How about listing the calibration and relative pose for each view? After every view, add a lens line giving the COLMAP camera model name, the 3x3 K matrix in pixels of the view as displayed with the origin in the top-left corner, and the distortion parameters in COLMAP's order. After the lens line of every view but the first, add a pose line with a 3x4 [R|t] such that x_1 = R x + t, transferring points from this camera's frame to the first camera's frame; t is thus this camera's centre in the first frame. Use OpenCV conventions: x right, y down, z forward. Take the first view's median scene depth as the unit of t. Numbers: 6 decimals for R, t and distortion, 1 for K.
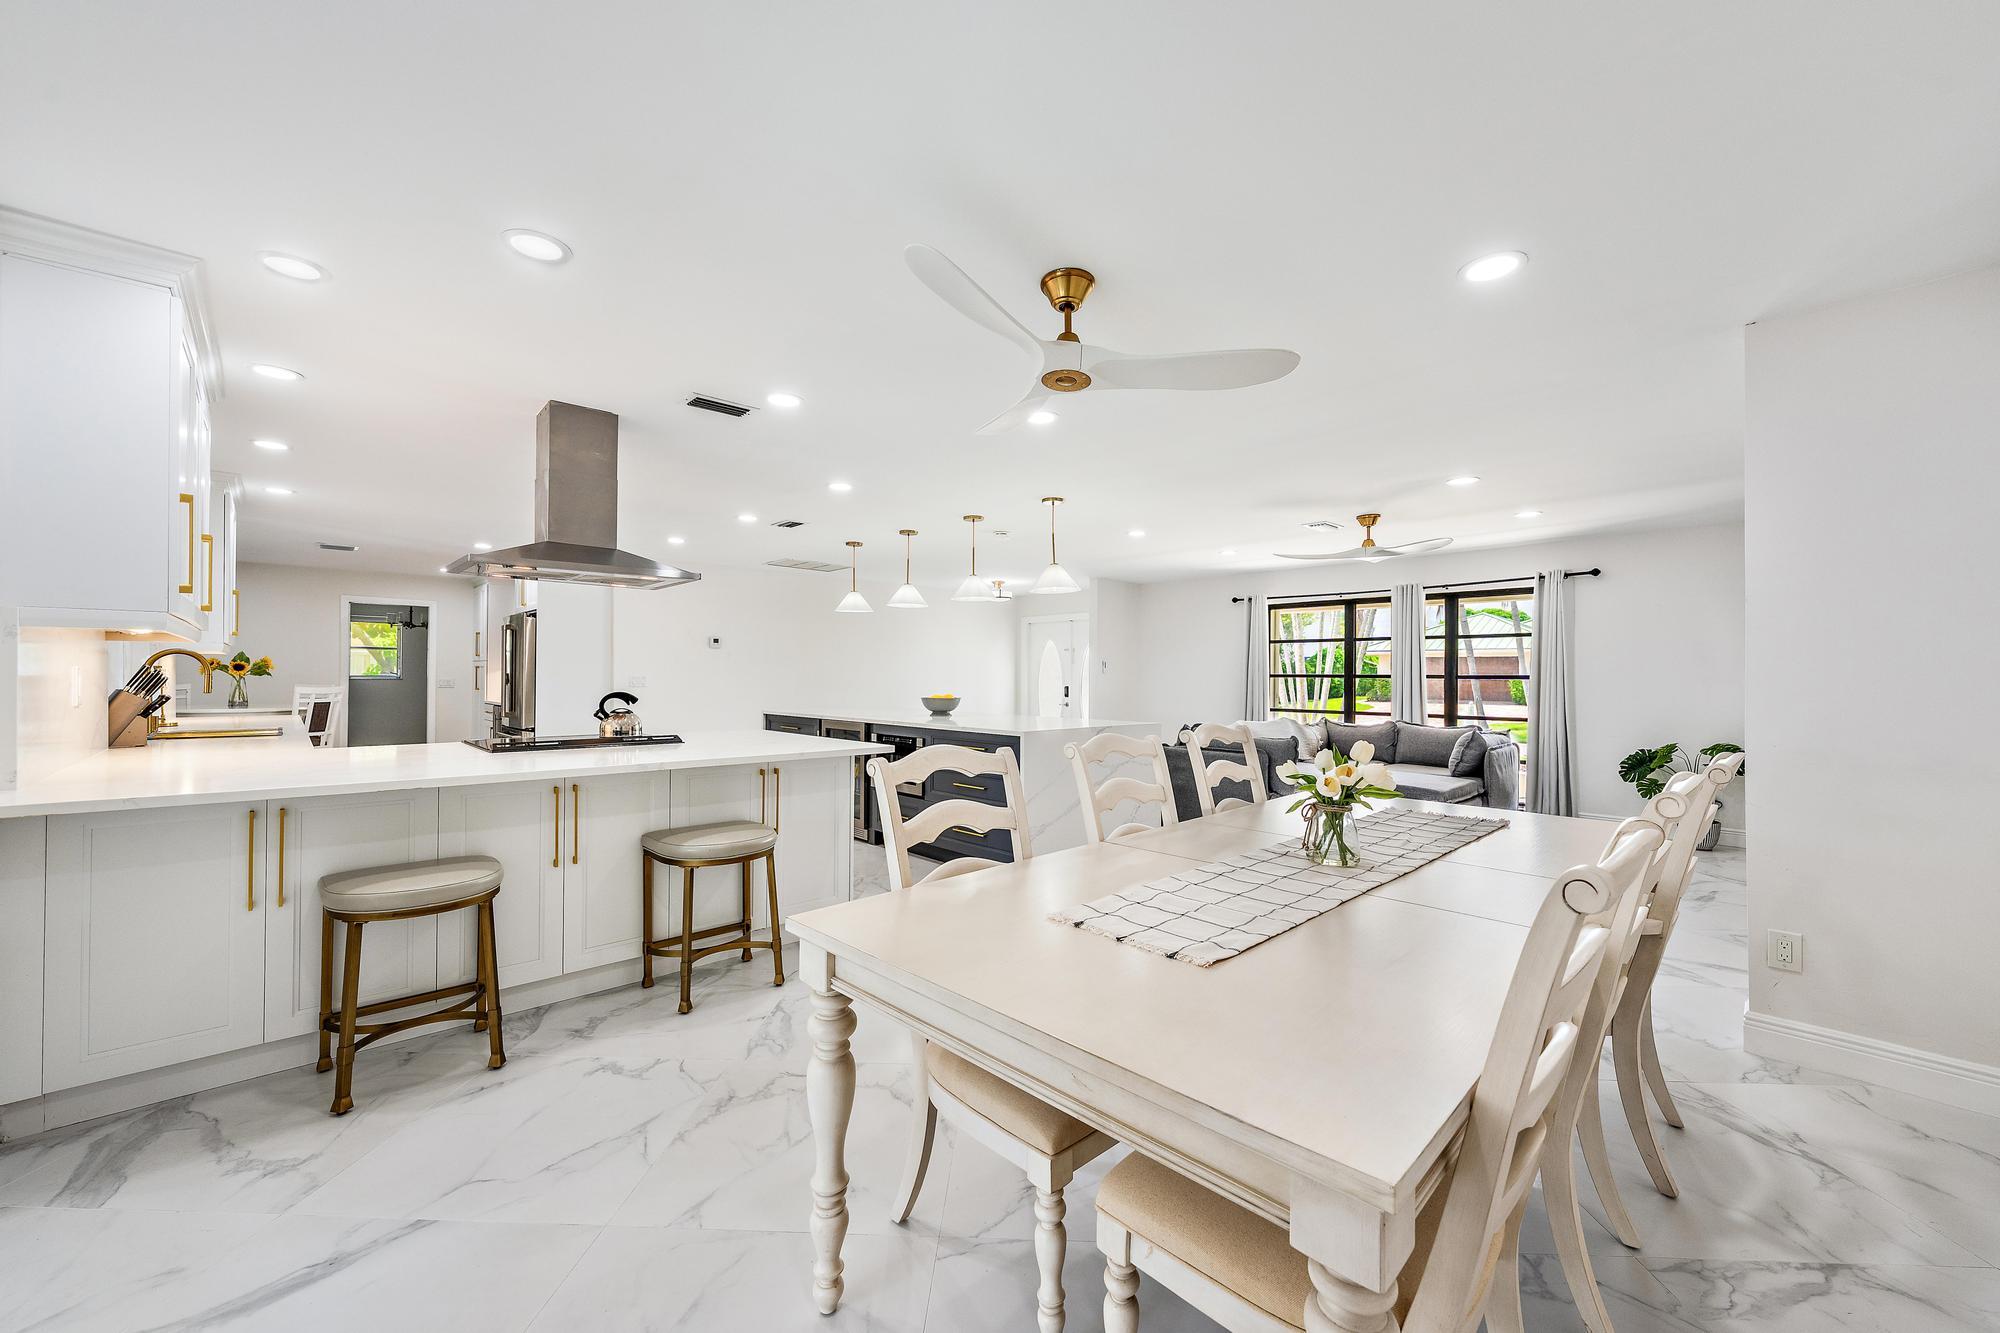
lens RADIAL K [[777.8, 0, 1002.5], [0, 777.8, 673.8], [0, 0, 1]] dist [-0.001931, 0.000399]
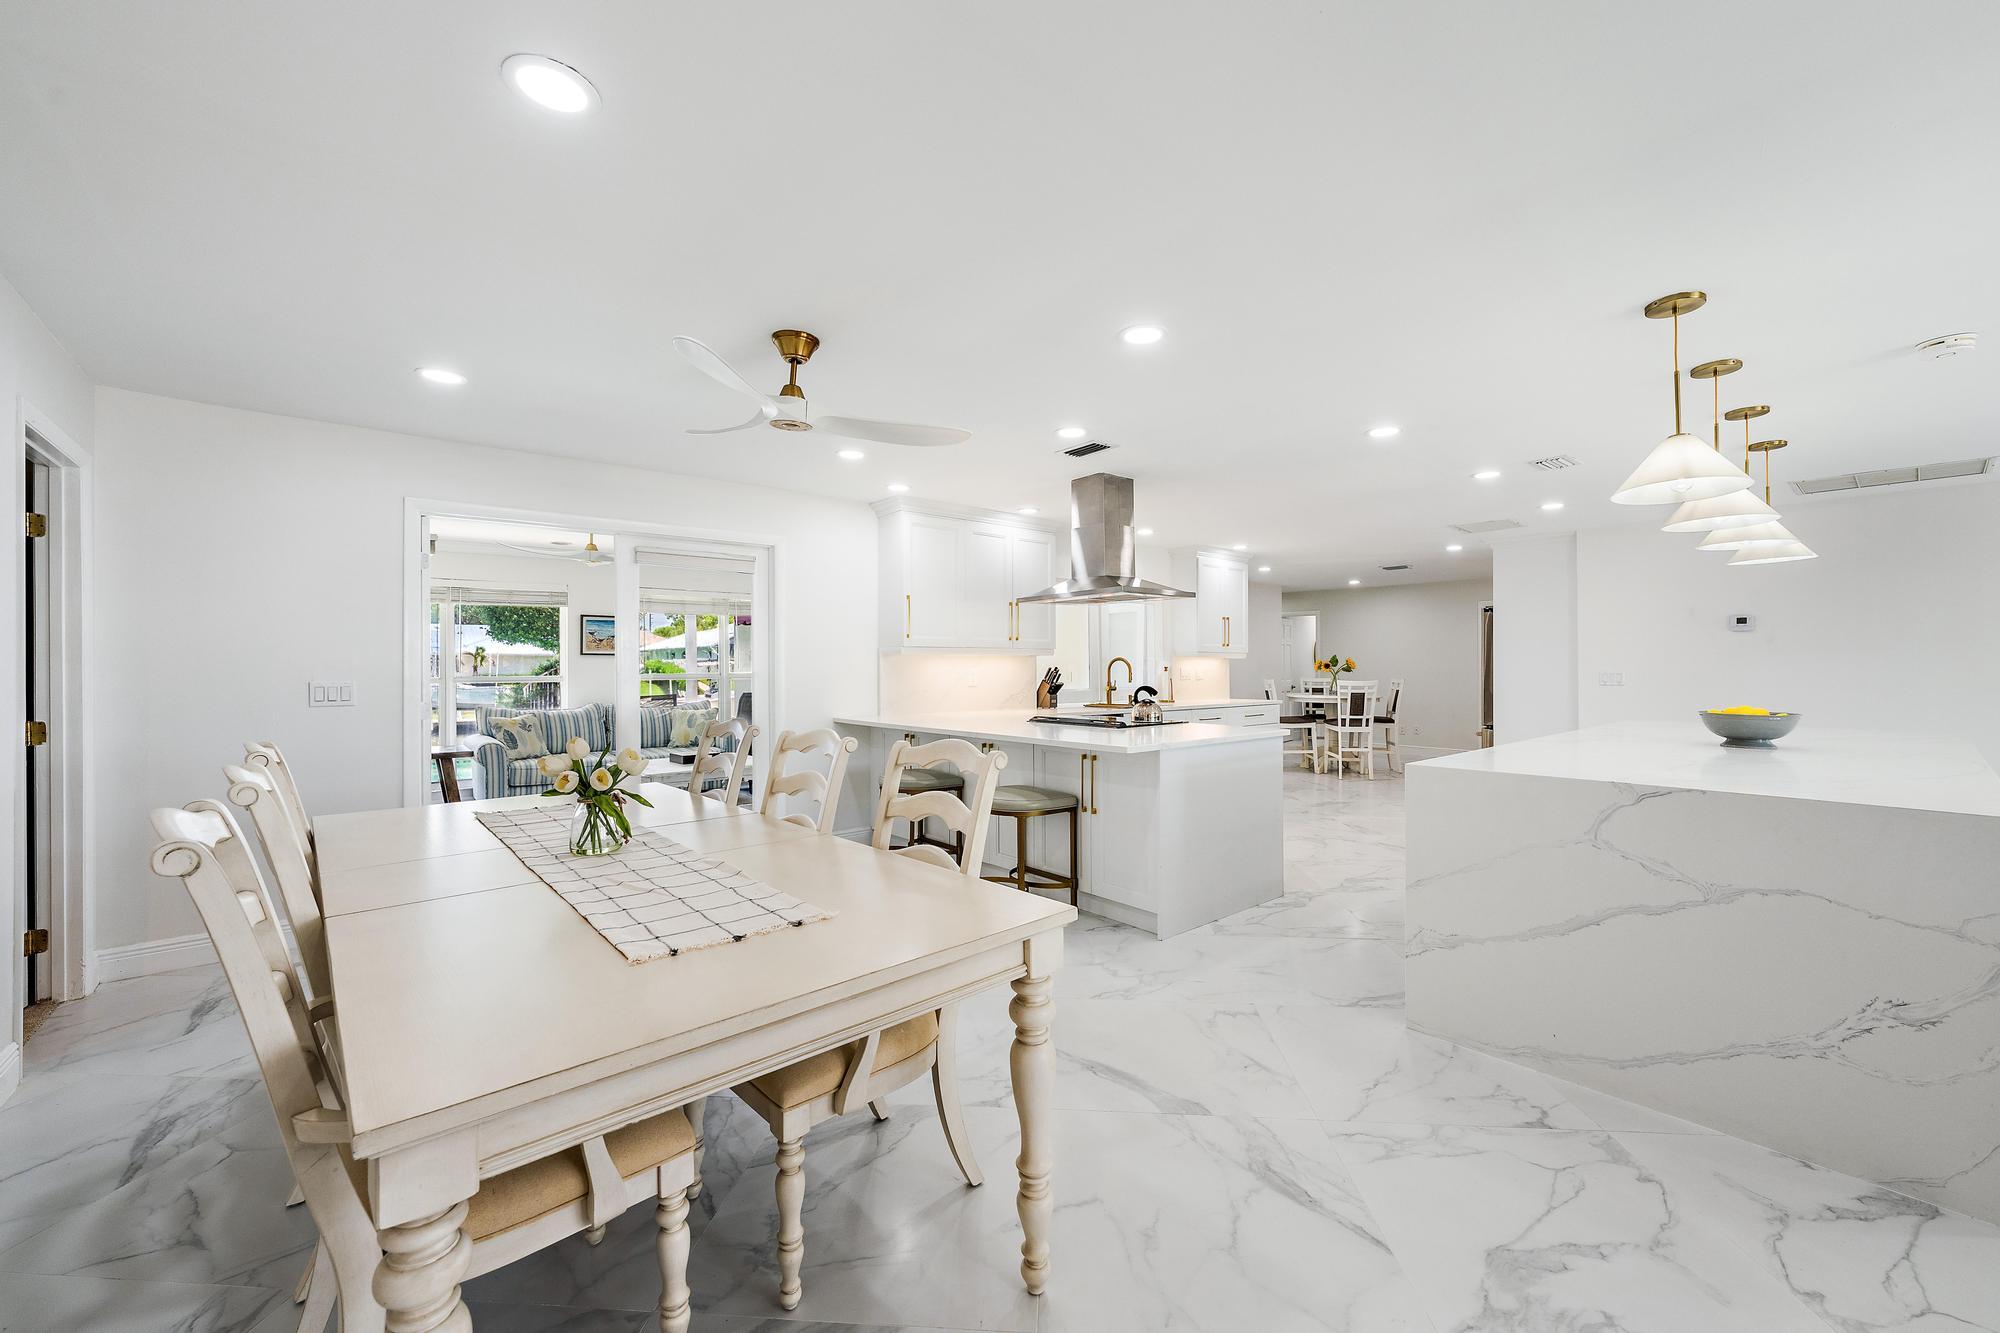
lens RADIAL K [[777.8, 0, 1009.1], [0, 777.8, 669.3], [0, 0, 1]] dist [-0.001931, 0.000399]
pose [[-0.042502, -0.004580, -0.999086, 0.739796], [0.004306, 0.999979, -0.004768, 0.002389], [0.999087, -0.004504, -0.042482, 0.825021]]
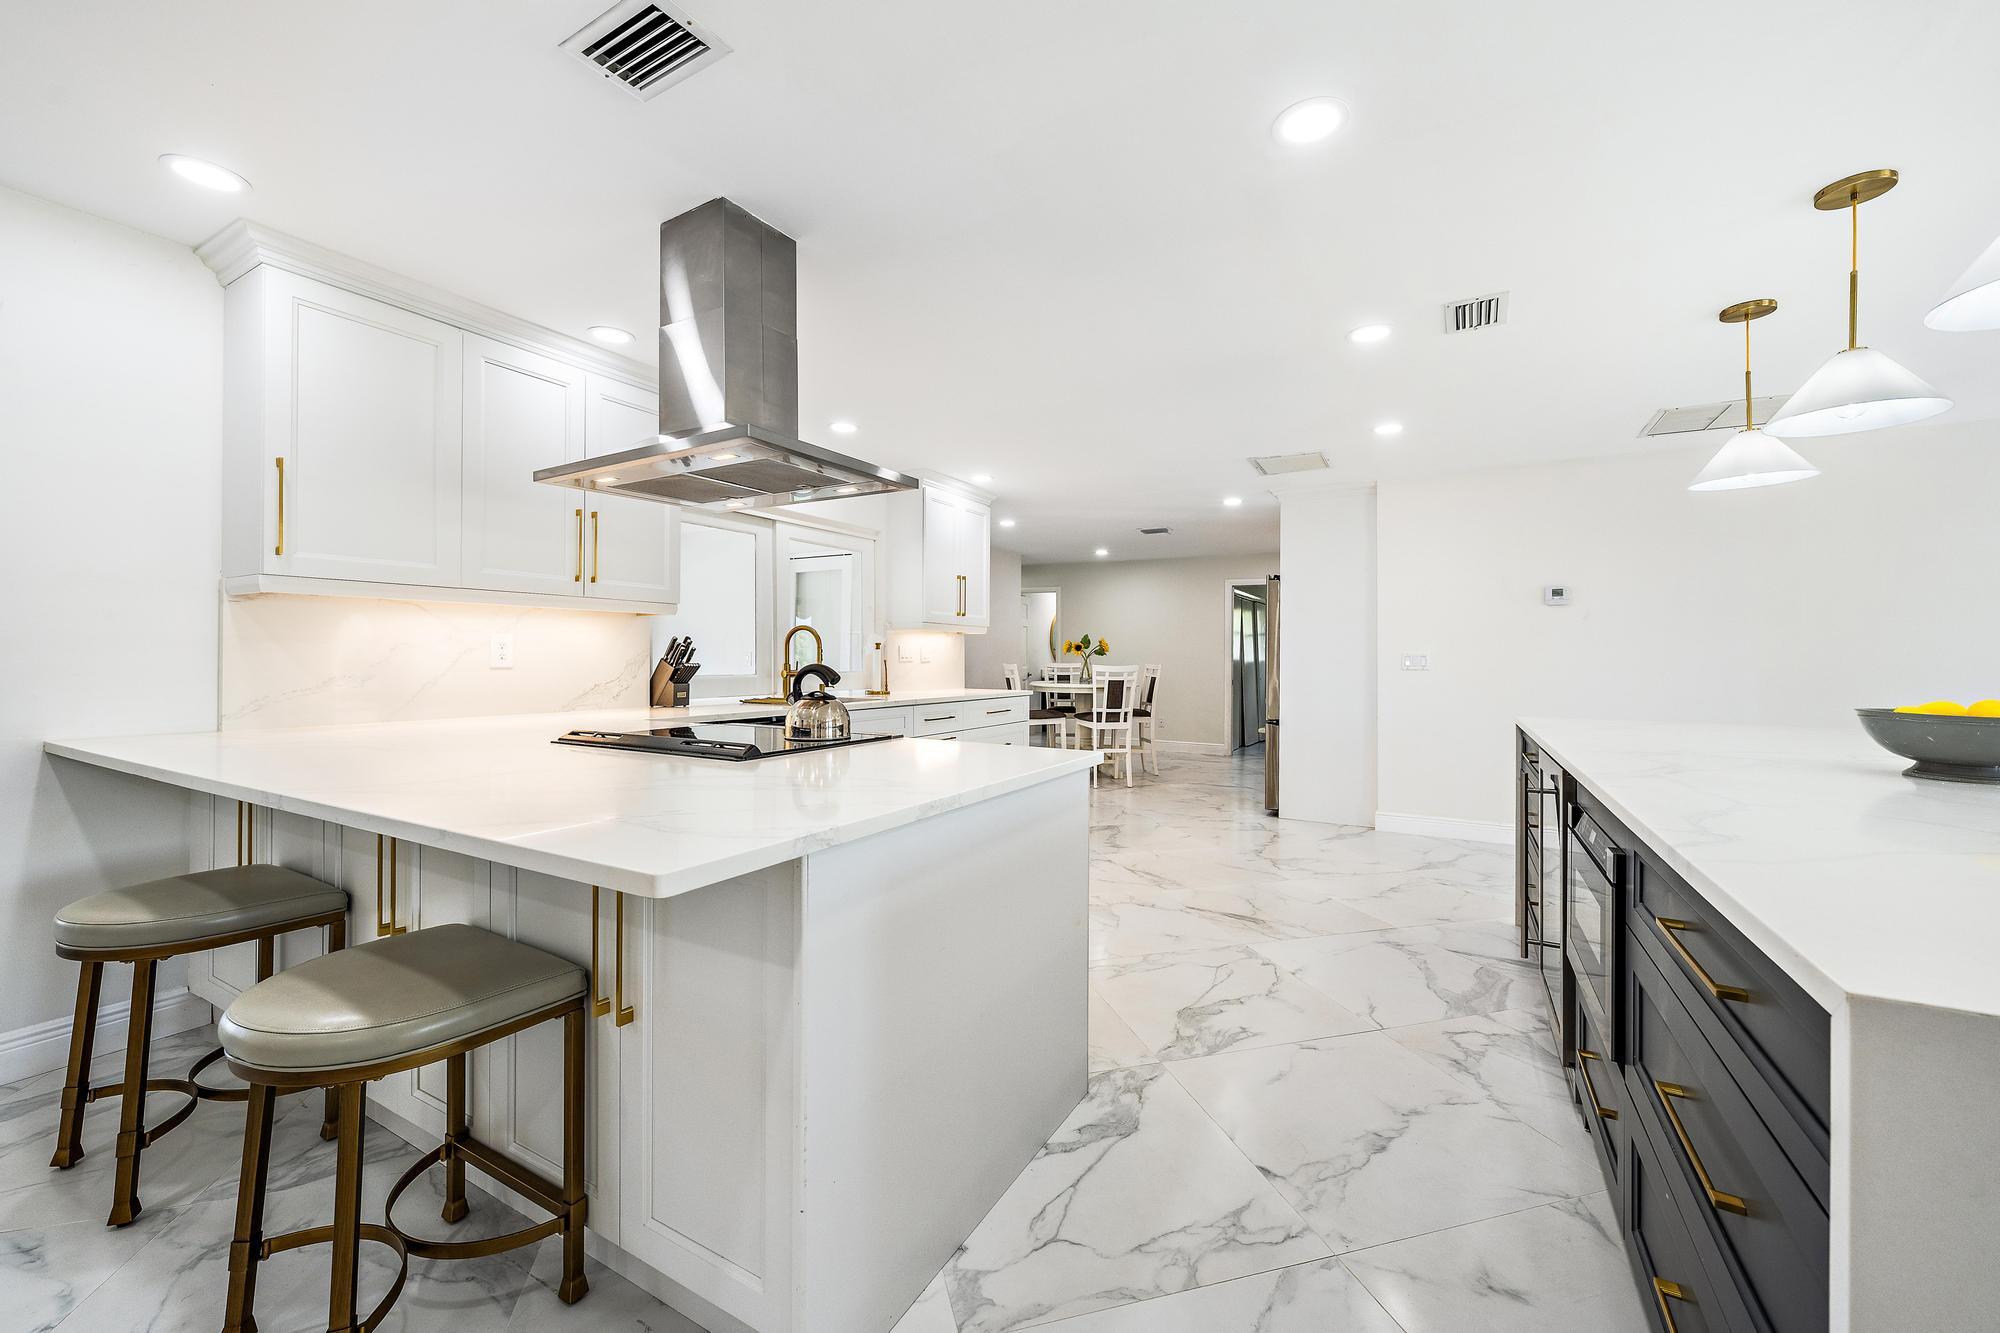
lens RADIAL K [[777.8, 0, 1009.3], [0, 777.8, 655.9], [0, 0, 1]] dist [-0.001931, 0.000399]
pose [[0.300299, -0.007621, -0.953815, 0.124459], [-0.001584, 0.999963, -0.008488, 0.022159], [0.953844, 0.004060, 0.300276, 0.948838]]
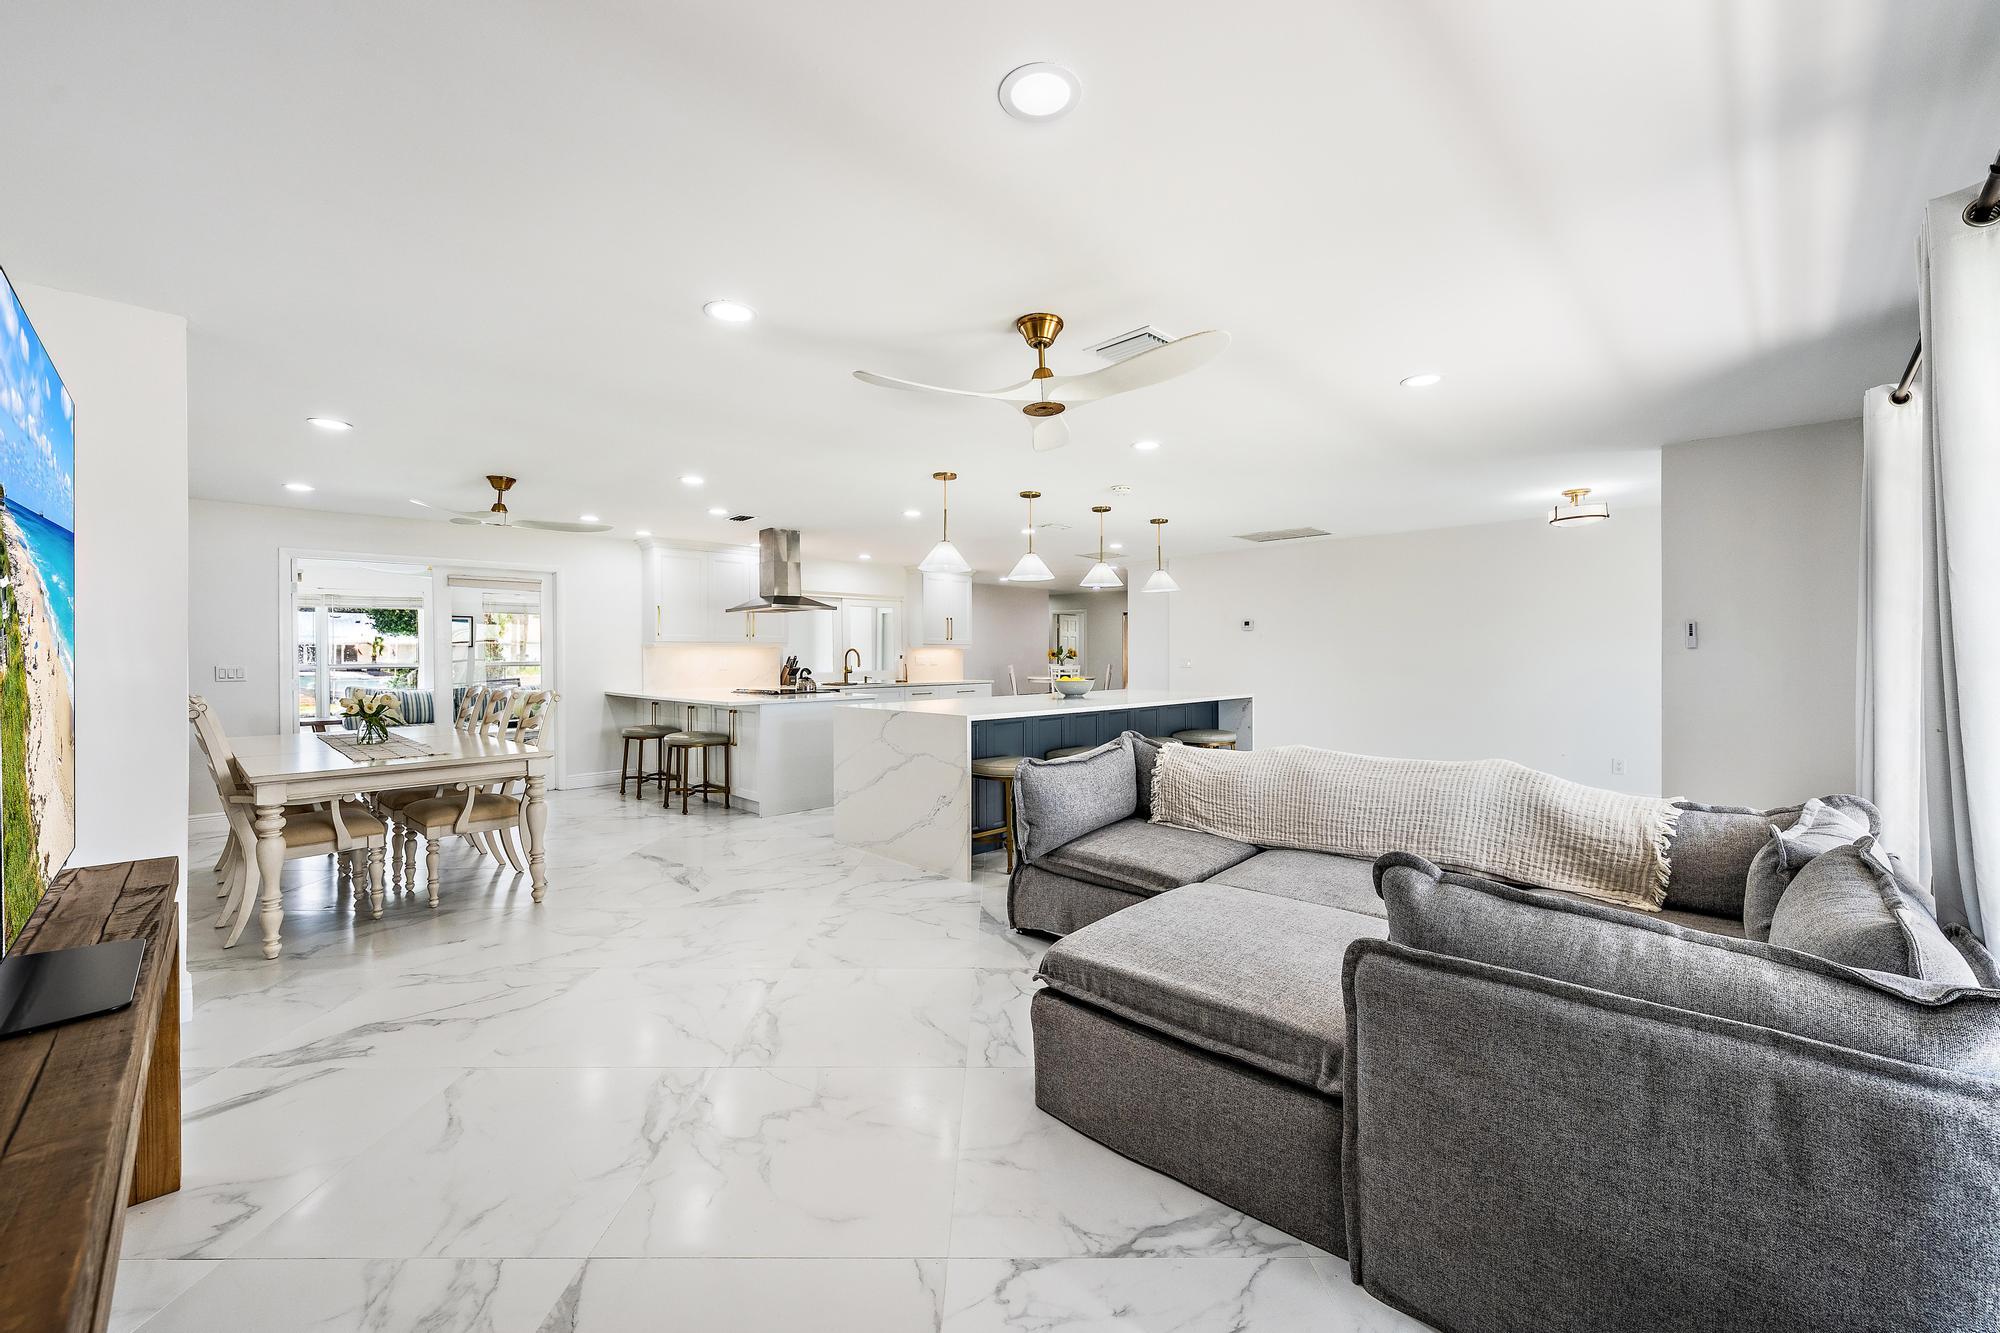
lens RADIAL K [[777.8, 0, 1011.4], [0, 777.8, 664.1], [0, 0, 1]] dist [-0.001931, 0.000399]
pose [[0.038161, 0.003891, -0.999264, 1.378205], [0.007209, 0.999965, 0.004169, 0.010386], [0.999246, -0.007363, 0.038132, 1.404408]]
